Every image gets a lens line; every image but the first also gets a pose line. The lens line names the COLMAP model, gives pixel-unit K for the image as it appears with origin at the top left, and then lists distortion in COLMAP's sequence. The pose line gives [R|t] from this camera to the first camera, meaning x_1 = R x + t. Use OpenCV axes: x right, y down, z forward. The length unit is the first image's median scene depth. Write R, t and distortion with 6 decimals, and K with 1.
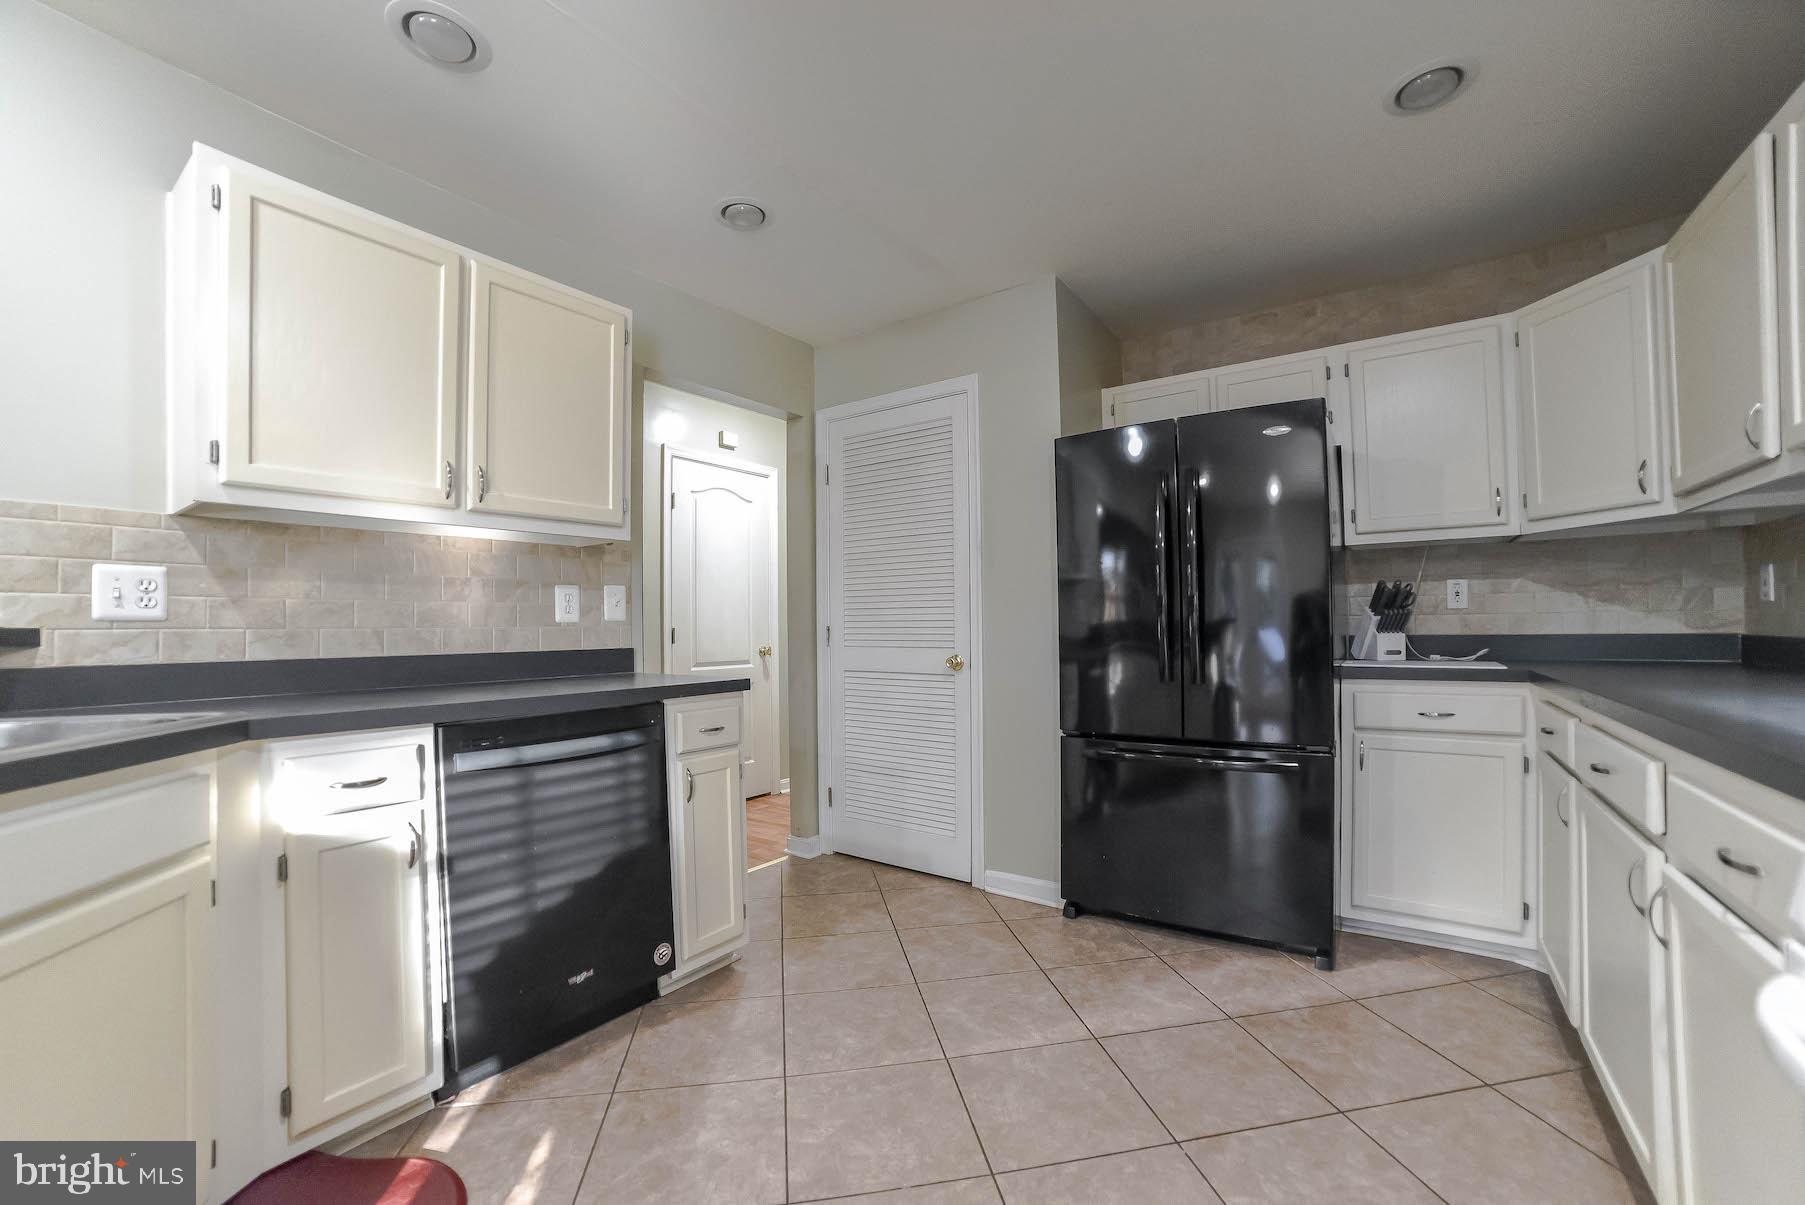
lens RADIAL K [[732.8, 0, 917.3], [0, 732.8, 616.9], [0, 0, 1]] dist [-0.051694, 0.009941]
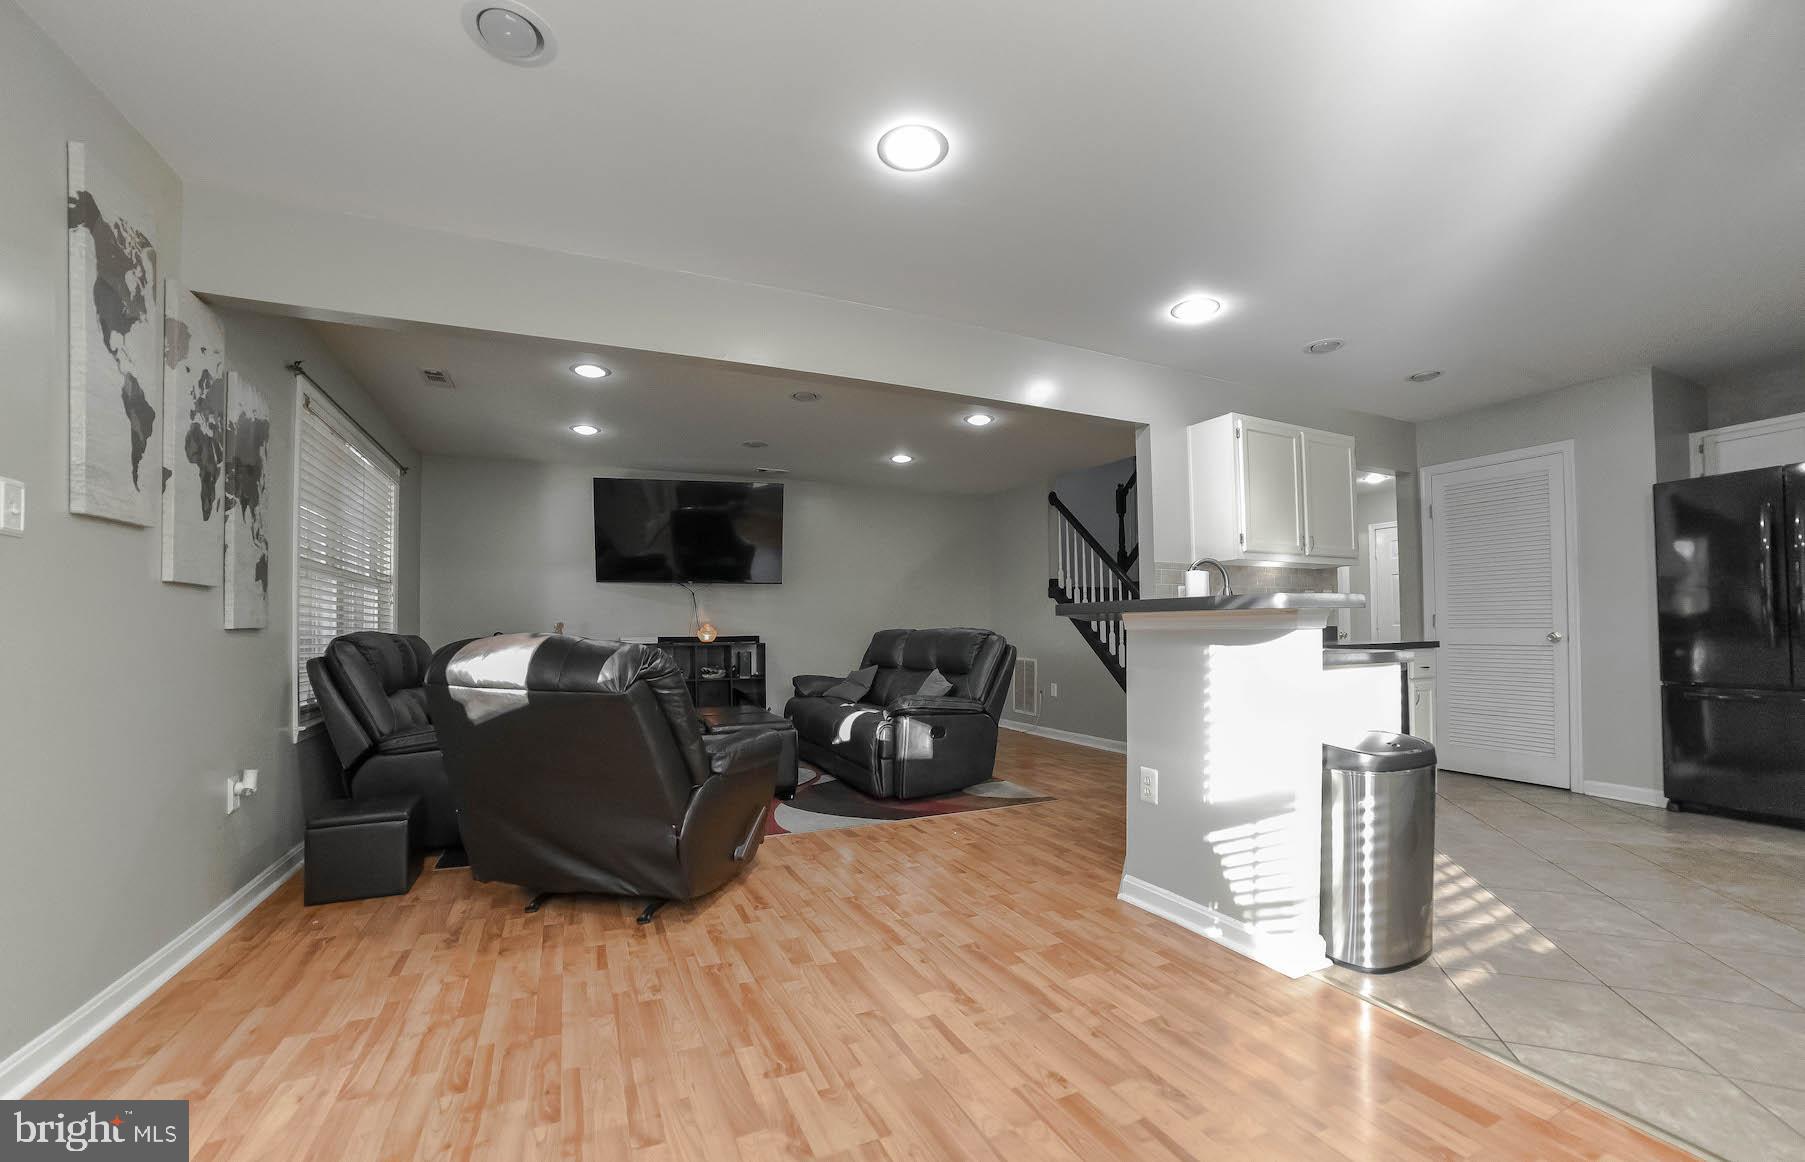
lens RADIAL K [[731.7, 0, 916.4], [0, 731.7, 606.7], [0, 0, 1]] dist [-0.018652, 0.001964]
pose [[0.863056, -0.012037, -0.504965, -0.347305], [0.003313, 0.999829, -0.018171, 0.023458], [0.505098, 0.014010, 0.862948, -0.955011]]
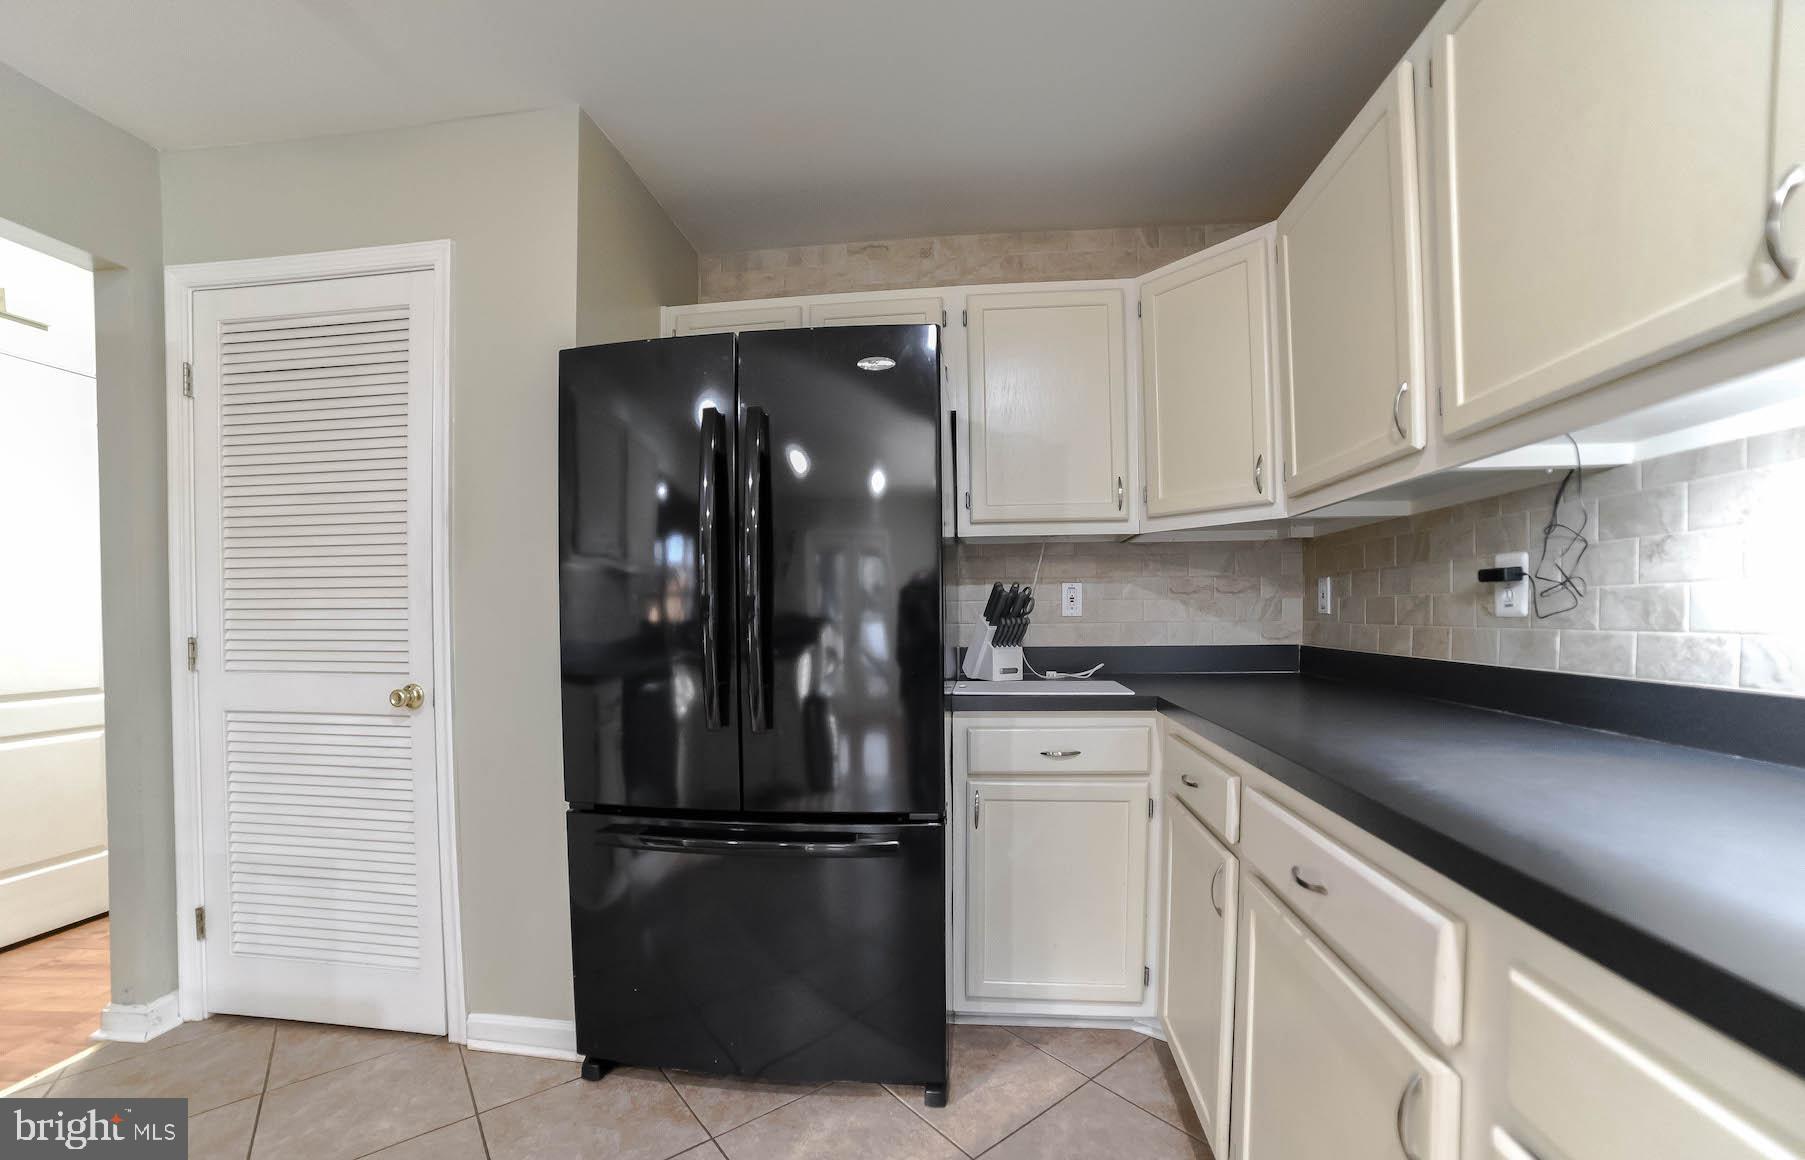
lens RADIAL K [[731.7, 0, 908.6], [0, 731.7, 605.8], [0, 0, 1]] dist [-0.018652, 0.001964]
pose [[0.889697, 0.009545, 0.456451, 0.160968], [-0.008223, 0.999954, -0.004883, -0.017949], [-0.456477, 0.000591, 0.889735, 0.278149]]
